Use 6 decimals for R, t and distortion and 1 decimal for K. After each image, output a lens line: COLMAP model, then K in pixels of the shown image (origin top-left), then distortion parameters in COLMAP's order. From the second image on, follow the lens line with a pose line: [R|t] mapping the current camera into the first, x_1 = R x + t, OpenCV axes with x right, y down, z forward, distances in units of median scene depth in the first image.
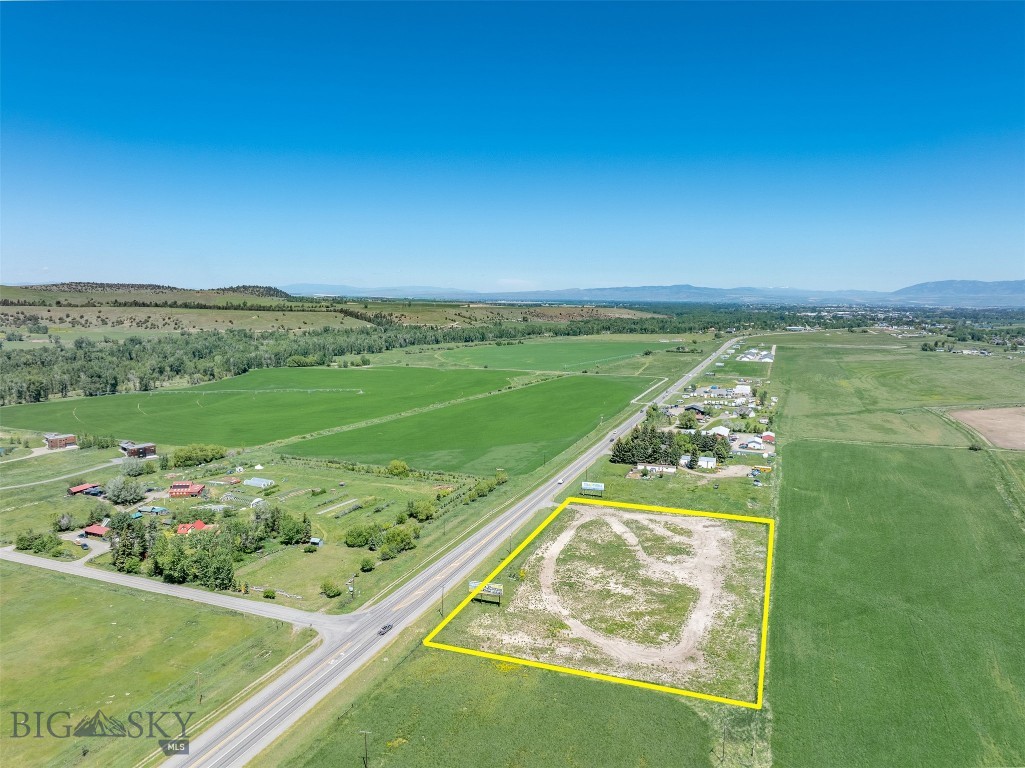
lens RADIAL K [[720.6, 0, 512.5], [0, 720.6, 384.0], [0, 0, 1]] dist [-0.035506, -0.008031]
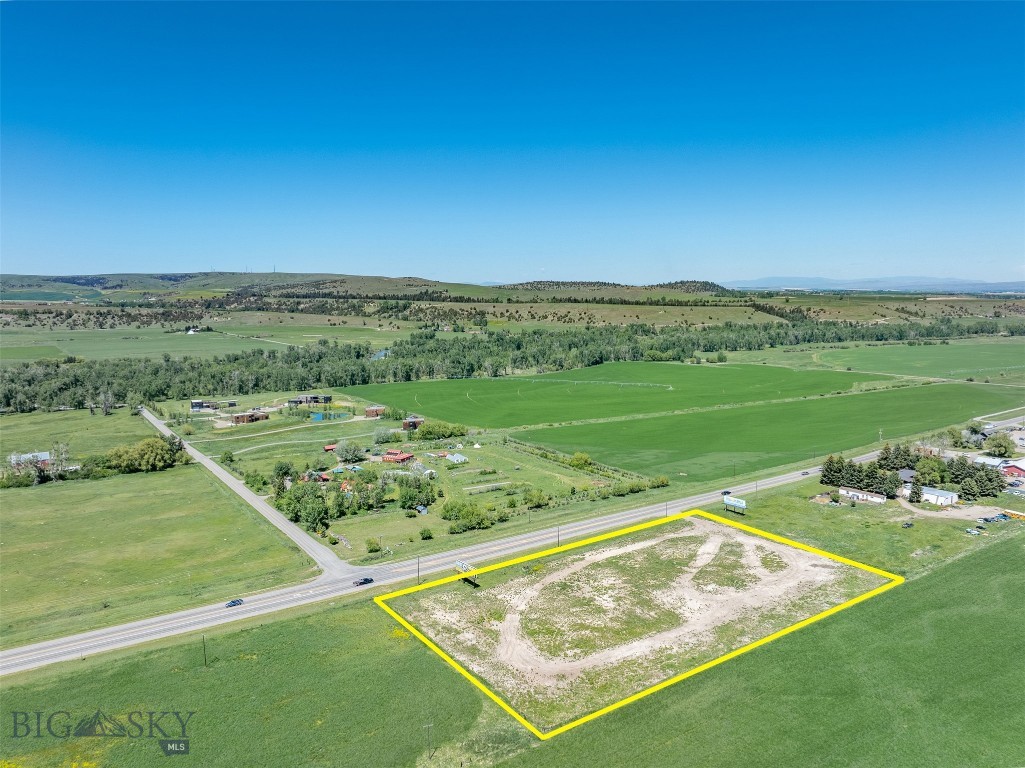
lens RADIAL K [[737.3, 0, 512.5], [0, 737.3, 384.0], [0, 0, 1]] dist [-0.029296, -0.006182]
pose [[0.818642, 0.051796, -0.571964, 0.420124], [-0.048988, 0.998593, 0.020314, -0.009981], [0.572211, 0.011389, 0.820027, 0.095638]]
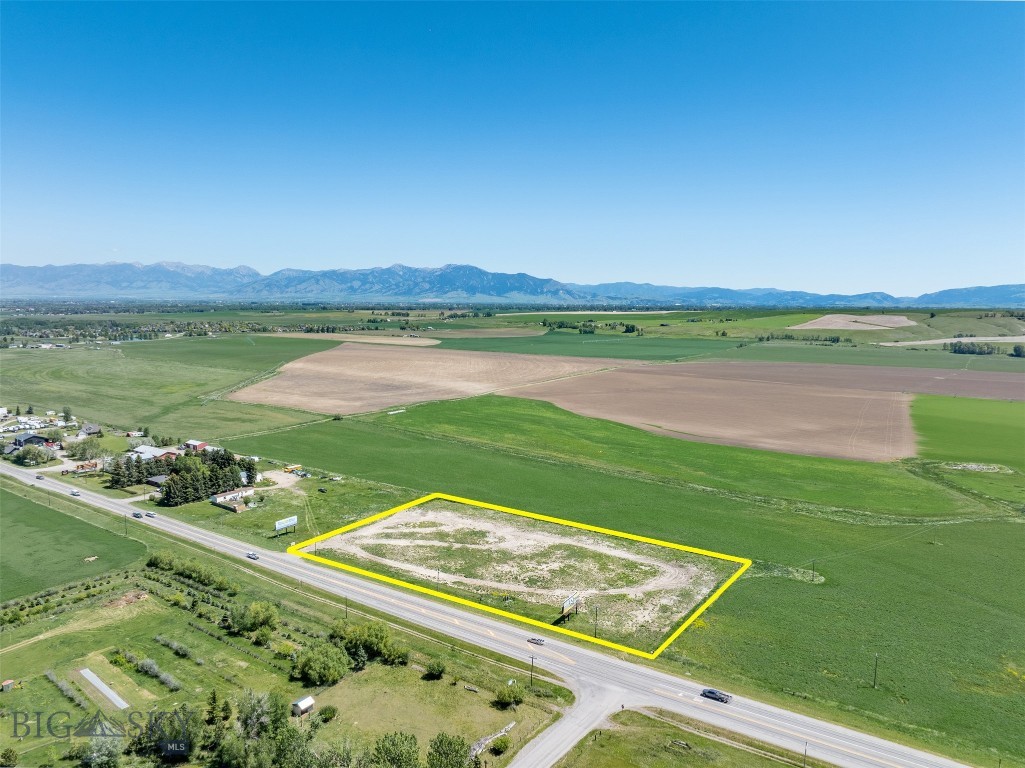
lens RADIAL K [[720.6, 0, 512.5], [0, 720.6, 384.0], [0, 0, 1]] dist [-0.035506, -0.008031]
pose [[0.246651, -0.119318, 0.961731, -0.648270], [0.106014, 0.989758, 0.095606, -0.076883], [-0.963288, 0.078376, 0.256774, 0.535539]]
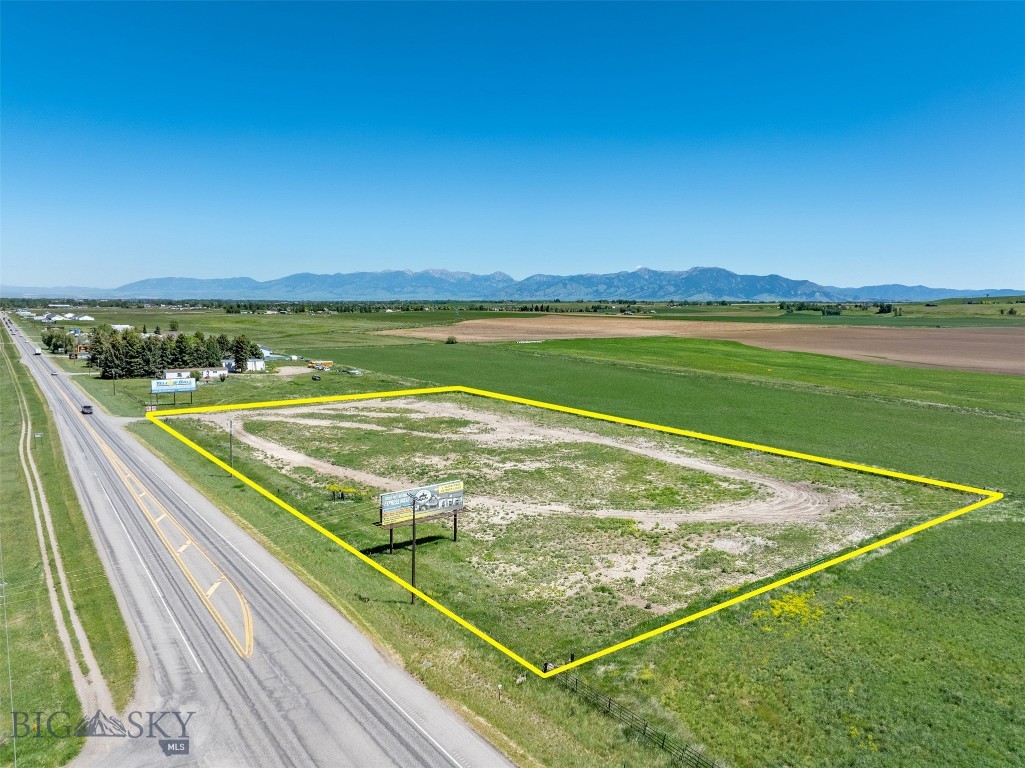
lens RADIAL K [[720.6, 0, 512.5], [0, 720.6, 384.0], [0, 0, 1]] dist [-0.035506, -0.008031]
pose [[0.550815, -0.099644, 0.828658, -0.205877], [0.092746, 0.994006, 0.057878, 0.139429], [-0.829459, 0.044974, 0.556755, 0.506928]]
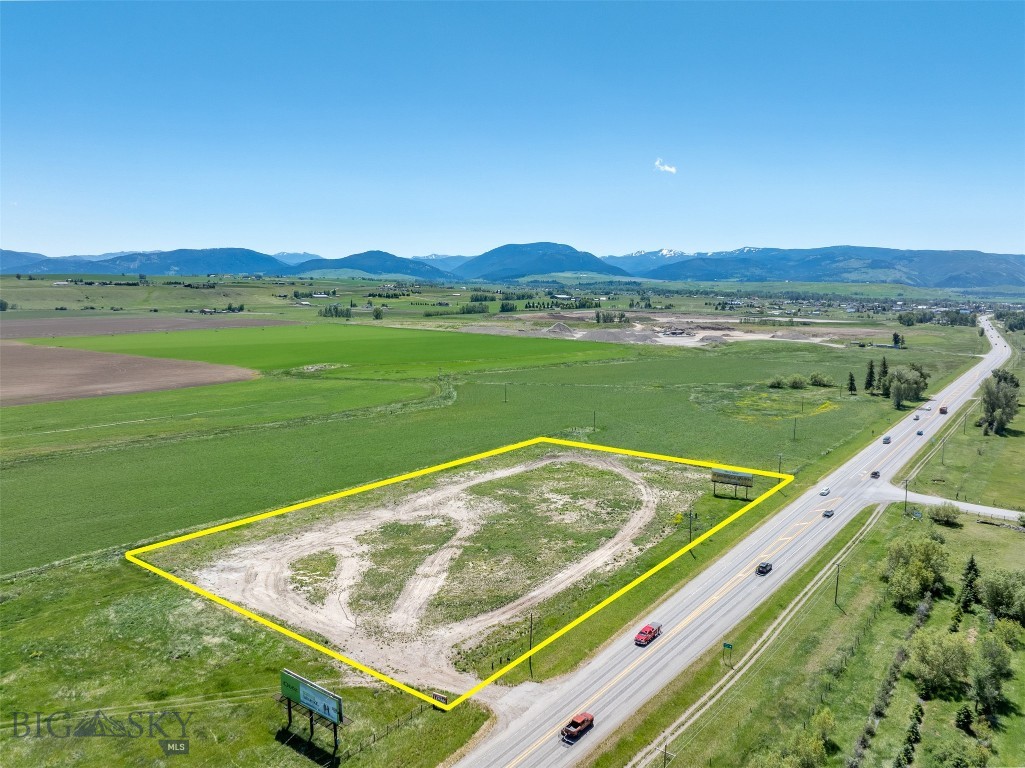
lens RADIAL K [[737.3, 0, 512.5], [0, 737.3, 384.0], [0, 0, 1]] dist [-0.029296, -0.006182]
pose [[-0.955022, -0.061352, 0.290118, -0.023699], [0.011873, 0.969667, 0.244140, -0.027023], [-0.296297, 0.236603, -0.925325, 1.247157]]
